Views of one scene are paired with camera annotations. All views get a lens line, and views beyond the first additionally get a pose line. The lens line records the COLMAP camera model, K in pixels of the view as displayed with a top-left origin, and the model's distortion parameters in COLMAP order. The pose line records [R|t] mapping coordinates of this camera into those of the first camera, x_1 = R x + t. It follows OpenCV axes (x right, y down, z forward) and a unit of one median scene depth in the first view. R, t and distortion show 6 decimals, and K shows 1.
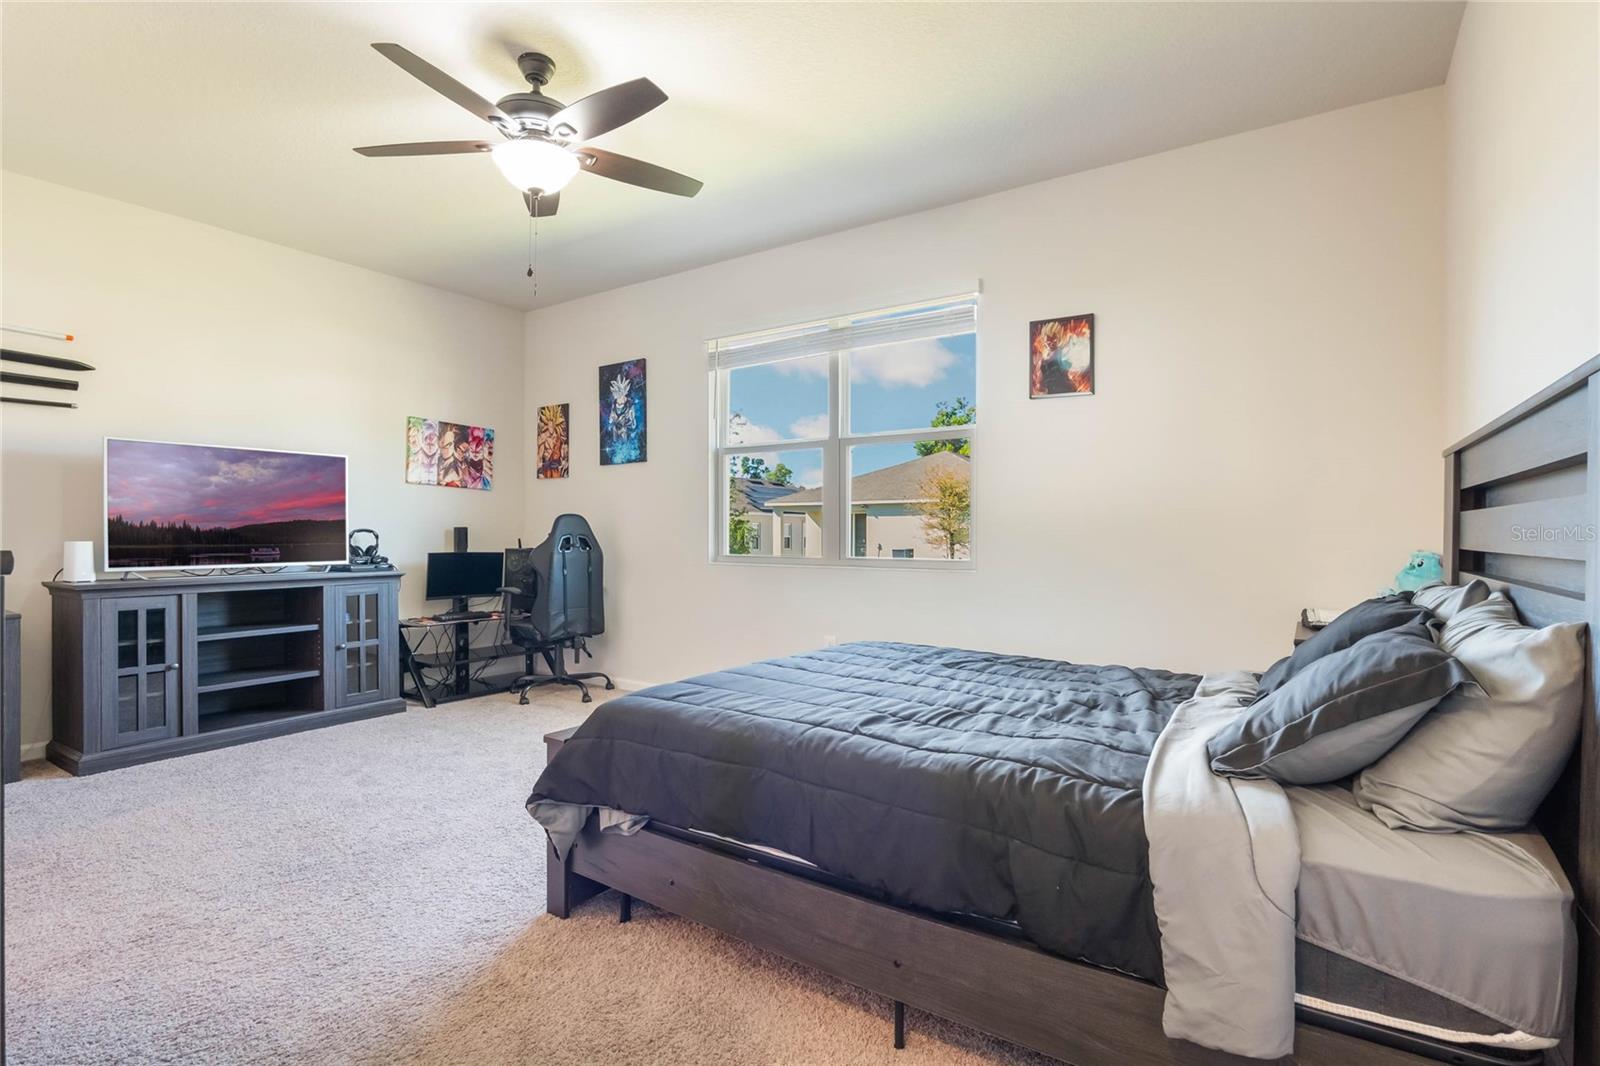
lens RADIAL K [[759.2, 0, 800.0], [0, 759.2, 533.0], [0, 0, 1]] dist [-0.001640, 0.000271]
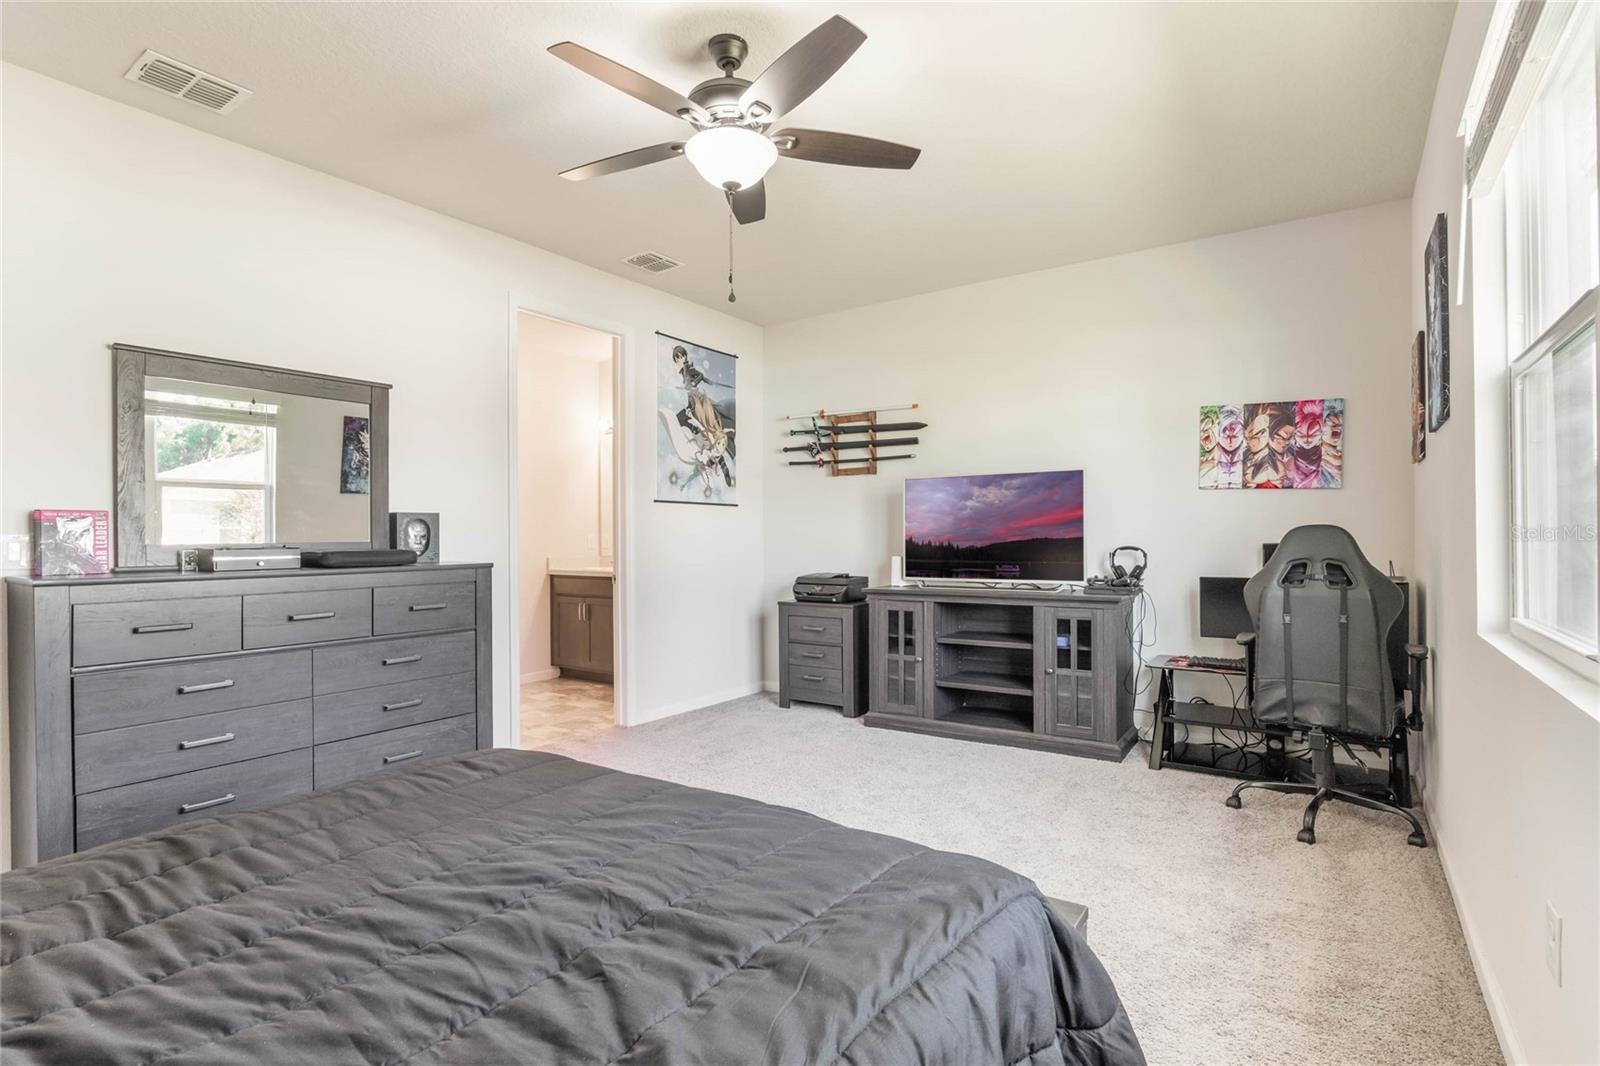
lens RADIAL K [[759.2, 0, 800.0], [0, 759.2, 533.0], [0, 0, 1]] dist [-0.001640, 0.000271]
pose [[0.015120, -0.011171, -0.999823, 0.336691], [0.001017, 0.999937, -0.011157, -0.012482], [0.999885, -0.000848, 0.015130, 0.663009]]
